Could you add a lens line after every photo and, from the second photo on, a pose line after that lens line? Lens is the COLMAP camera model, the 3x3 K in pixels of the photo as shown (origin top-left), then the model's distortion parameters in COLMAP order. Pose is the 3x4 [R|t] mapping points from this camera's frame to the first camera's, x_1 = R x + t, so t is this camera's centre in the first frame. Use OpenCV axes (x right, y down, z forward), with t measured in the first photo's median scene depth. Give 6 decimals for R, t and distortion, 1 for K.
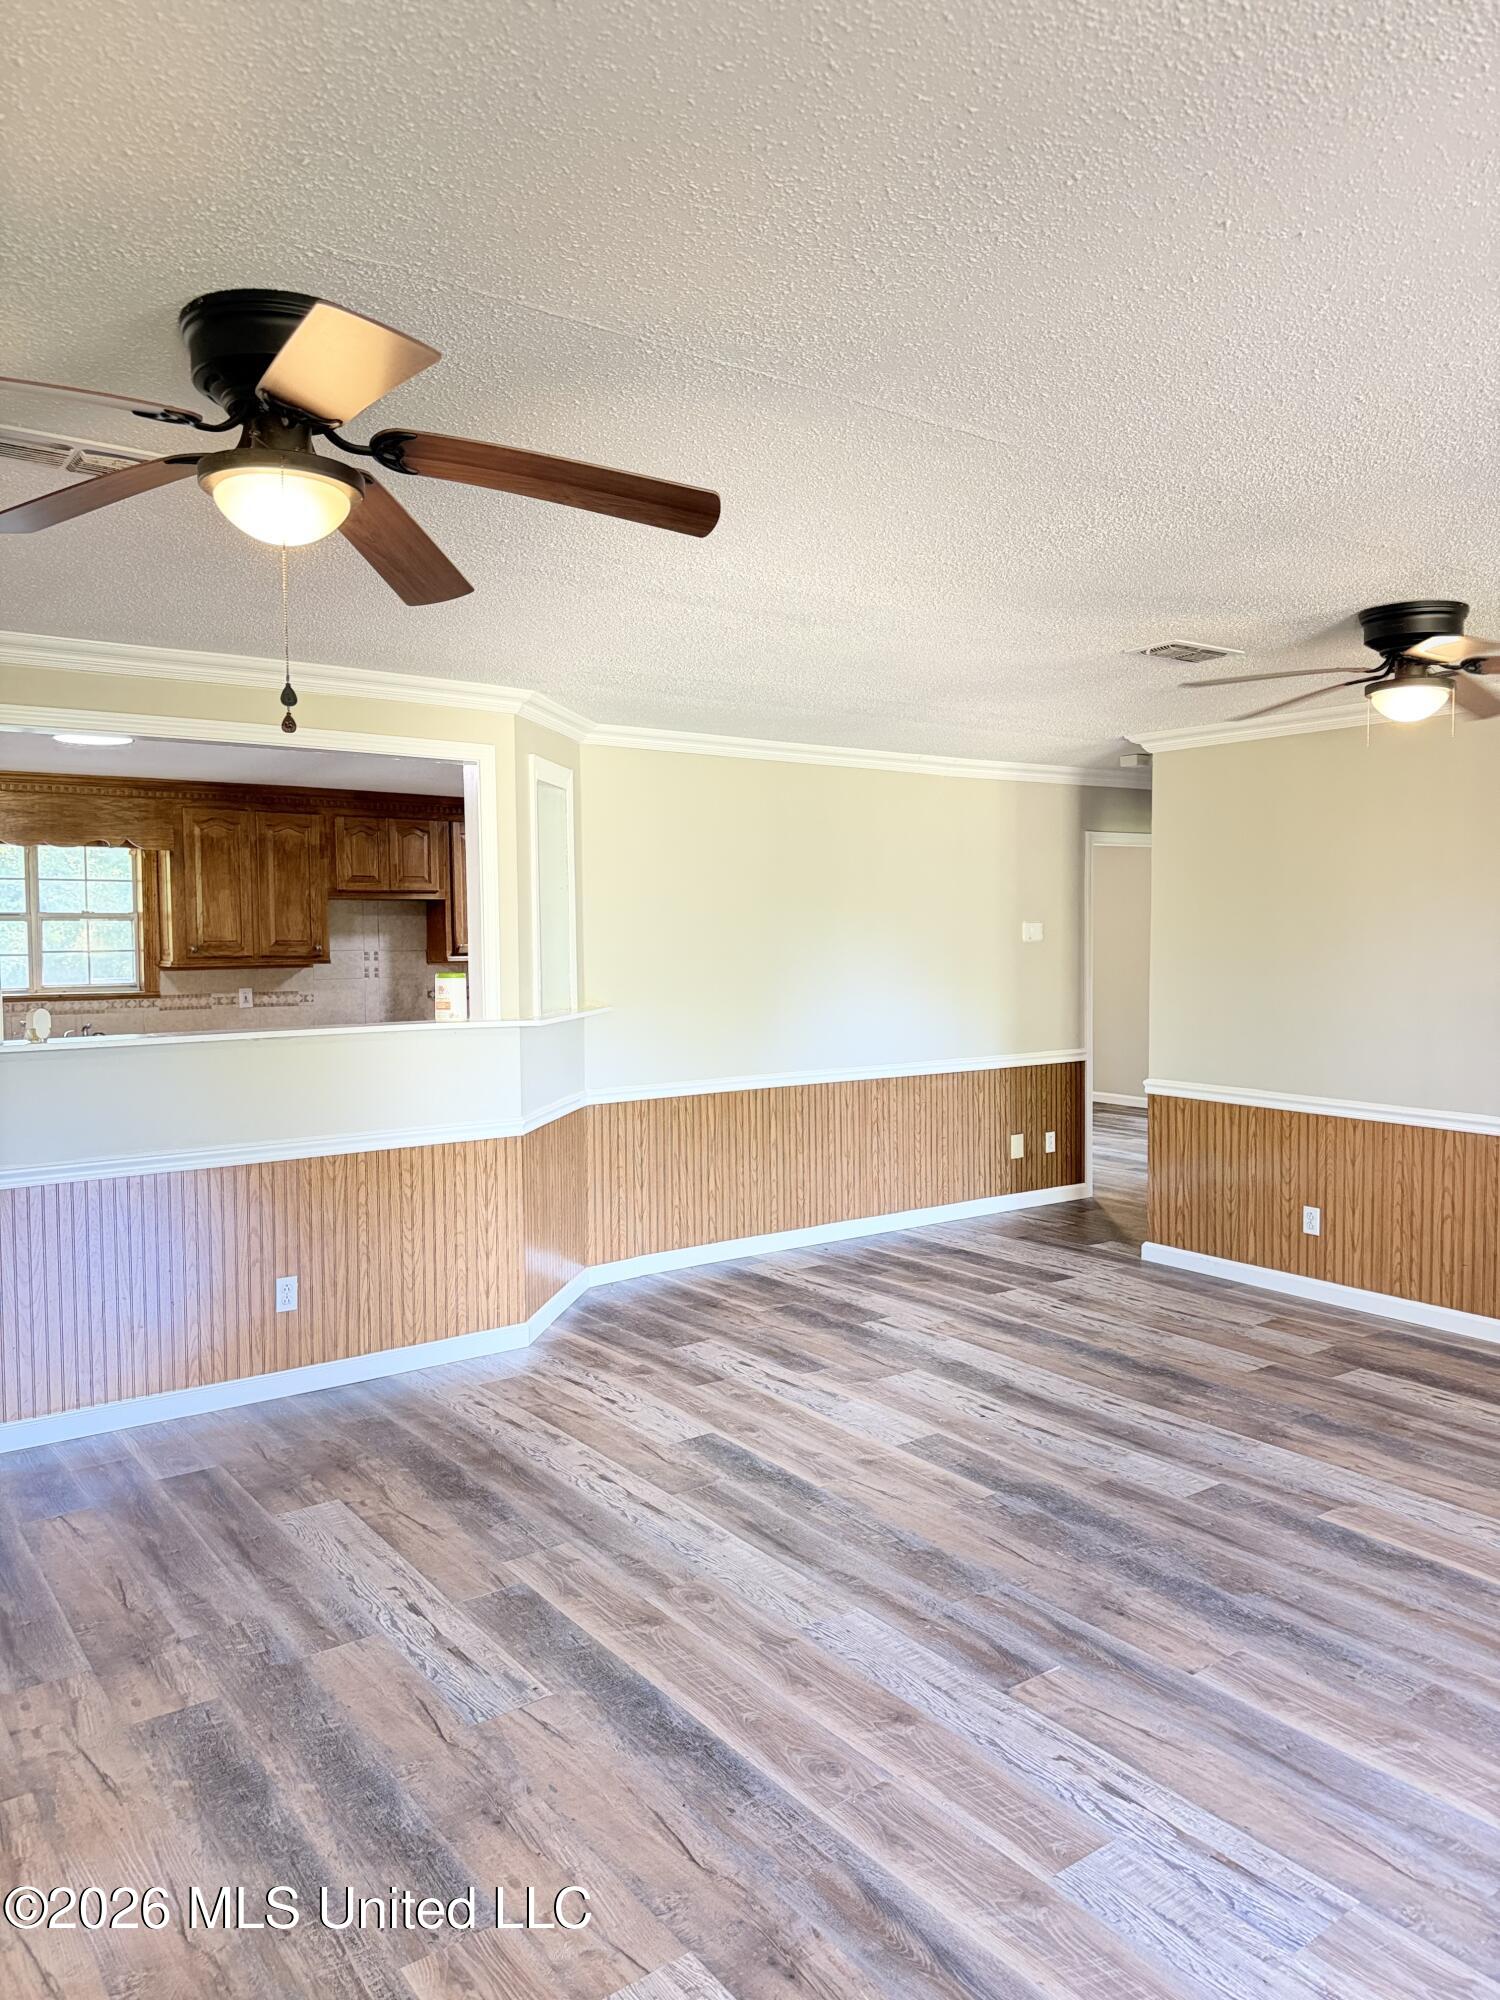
lens RADIAL K [[1417.0, 0, 745.1], [0, 1417.0, 939.1], [0, 0, 1]] dist [0.095739, -0.102765]
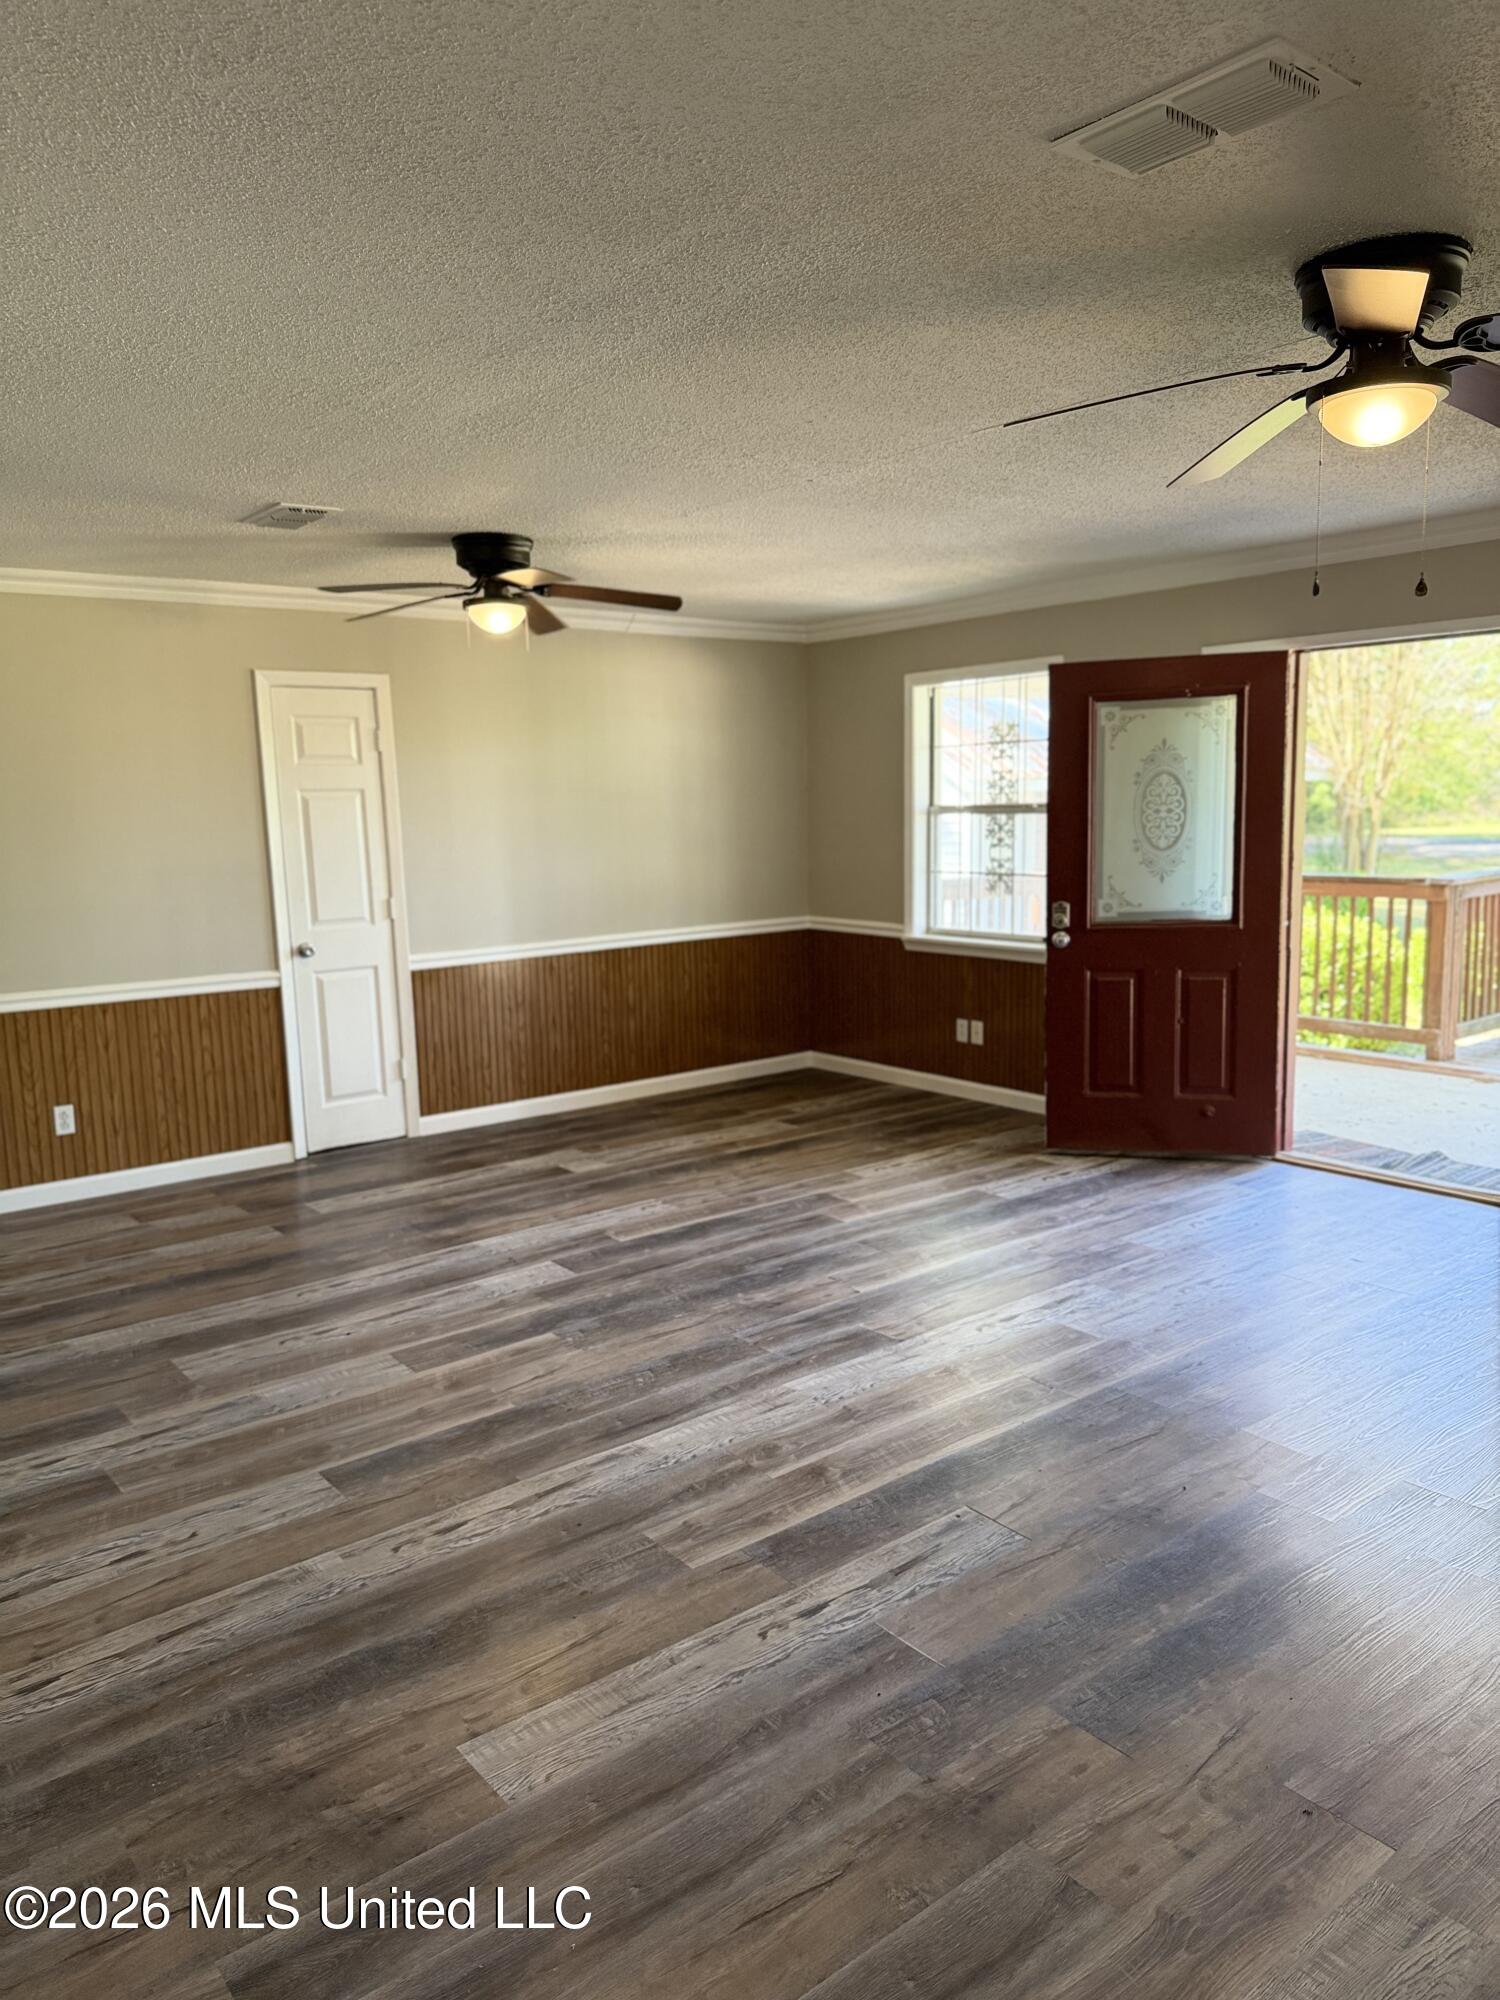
lens RADIAL K [[1405.9, 0, 750.0], [0, 1405.9, 1000.0], [0, 0, 1]] dist [0.254677, -0.389344]
pose [[-0.050218, -0.134572, 0.989631, -0.820791], [0.028223, 0.990294, 0.136094, 0.001275], [-0.998339, 0.034765, -0.045933, 0.865093]]
